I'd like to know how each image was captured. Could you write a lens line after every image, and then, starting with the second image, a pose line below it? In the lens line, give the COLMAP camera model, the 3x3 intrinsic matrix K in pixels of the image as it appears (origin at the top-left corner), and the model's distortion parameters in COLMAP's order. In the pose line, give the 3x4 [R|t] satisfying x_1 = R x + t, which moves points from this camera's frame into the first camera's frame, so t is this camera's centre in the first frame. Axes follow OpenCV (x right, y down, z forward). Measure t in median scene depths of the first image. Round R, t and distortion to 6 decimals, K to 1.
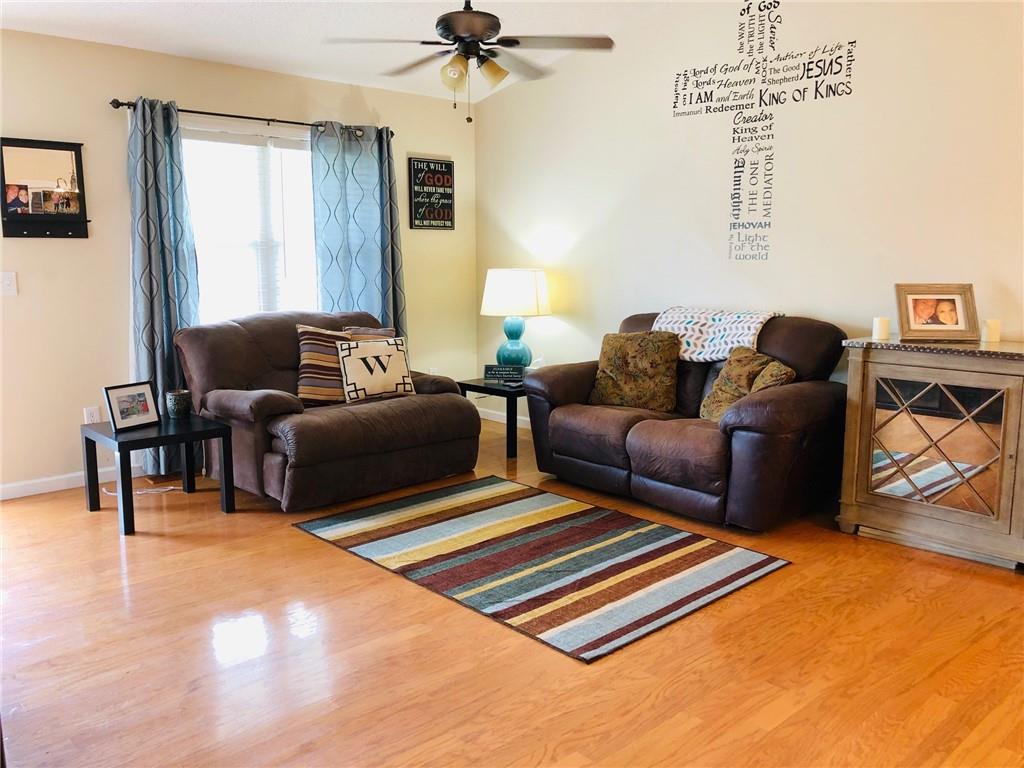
lens RADIAL K [[839.9, 0, 512.6], [0, 839.9, 372.4], [0, 0, 1]] dist [0.096307, -0.141534]
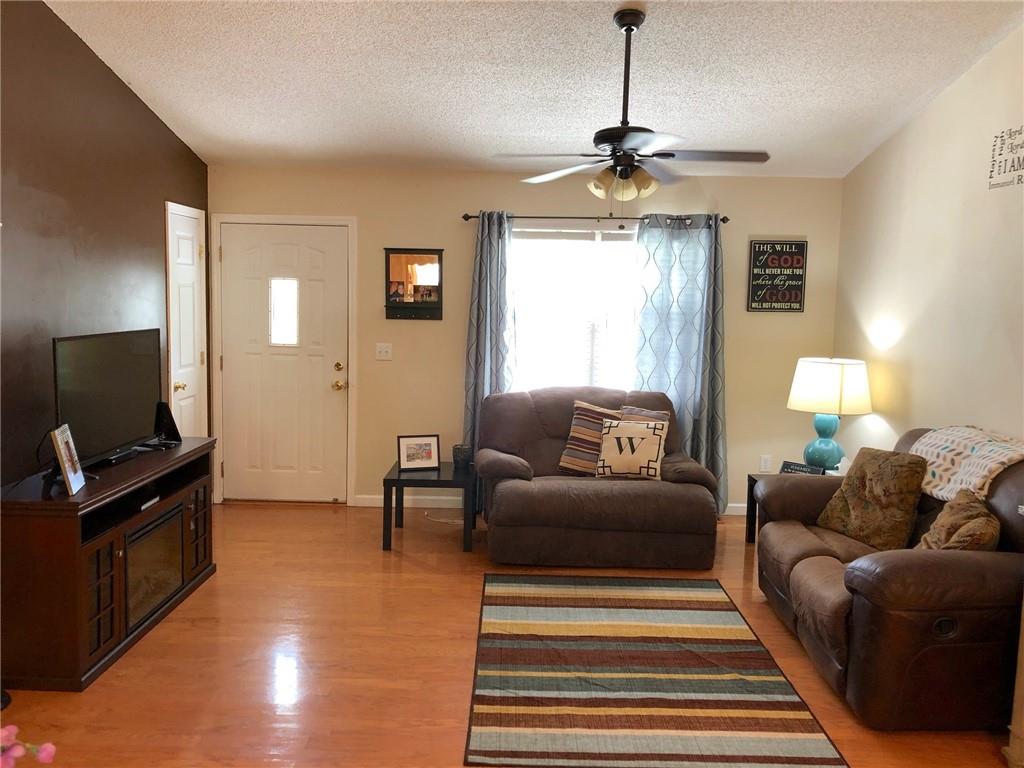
lens RADIAL K [[839.9, 0, 512.6], [0, 839.9, 372.4], [0, 0, 1]] dist [0.096307, -0.141534]
pose [[0.725717, 0.077727, -0.683588, 0.510066], [-0.116058, 0.993189, -0.010280, -0.082973], [0.678134, 0.086796, 0.729795, 0.148505]]
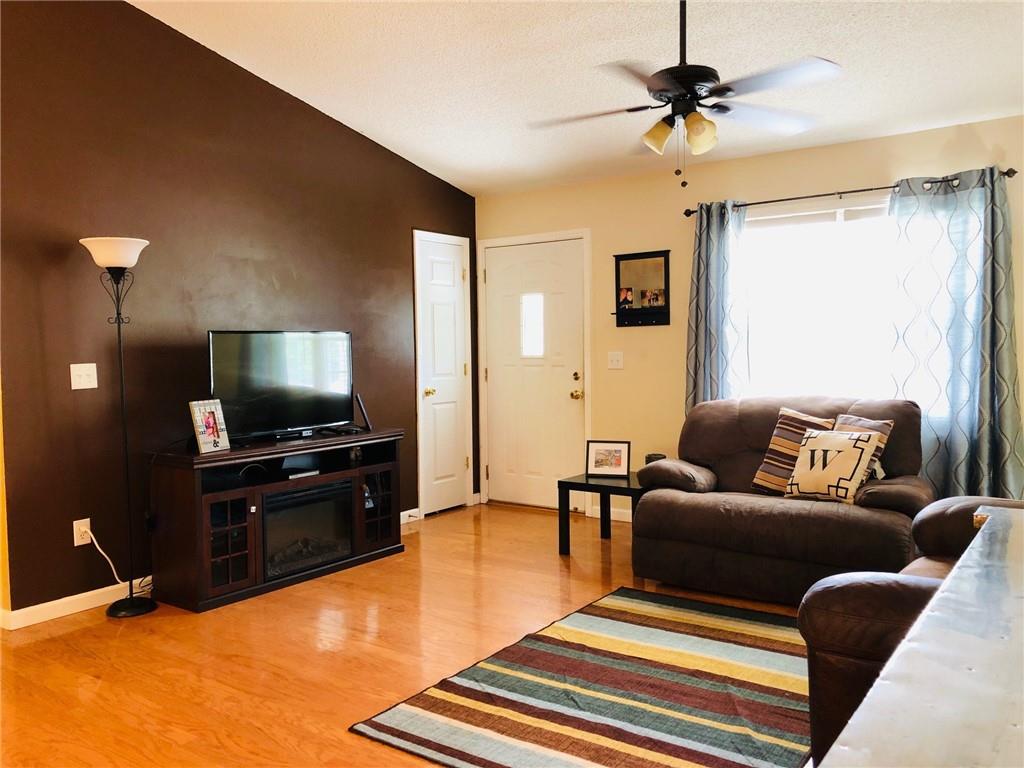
lens RADIAL K [[835.2, 0, 510.3], [0, 835.2, 373.8], [0, 0, 1]] dist [0.019779, 0.000045]
pose [[0.193972, 0.027756, -0.980614, 0.697047], [-0.121909, 0.992533, 0.003979, -0.069347], [0.973403, 0.118774, 0.195908, 0.594498]]
